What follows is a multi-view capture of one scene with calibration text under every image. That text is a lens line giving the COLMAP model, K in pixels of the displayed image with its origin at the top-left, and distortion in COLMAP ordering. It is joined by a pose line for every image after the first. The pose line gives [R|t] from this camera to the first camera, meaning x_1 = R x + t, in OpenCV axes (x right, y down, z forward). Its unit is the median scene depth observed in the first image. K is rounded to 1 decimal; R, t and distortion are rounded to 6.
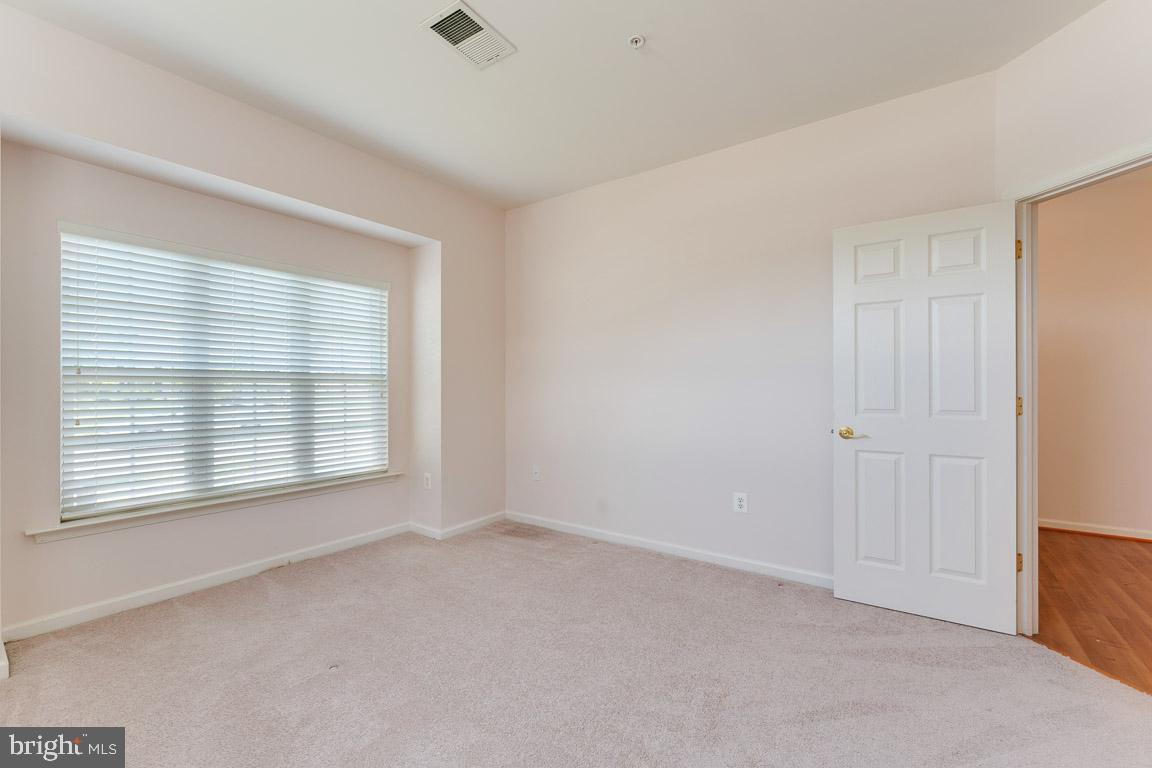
lens RADIAL K [[492.7, 0, 579.0], [0, 492.7, 385.3], [0, 0, 1]] dist [-0.003262, 0.000000]
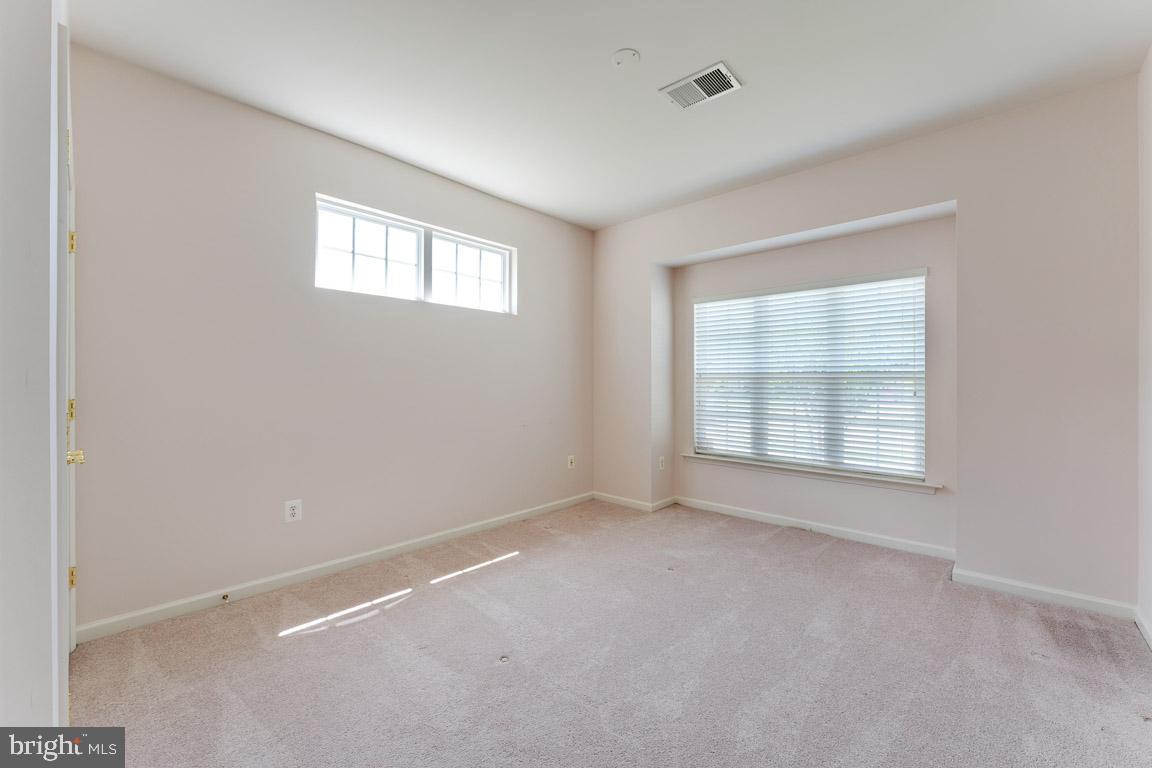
lens RADIAL K [[465.1, 0, 574.8], [0, 465.1, 380.7], [0, 0, 1]] dist [-0.005737, 0.001424]
pose [[-0.144259, 0.005390, -0.989525, 0.617471], [0.008394, 0.999956, 0.004223, -0.015242], [0.989504, -0.007697, -0.144298, 0.586841]]
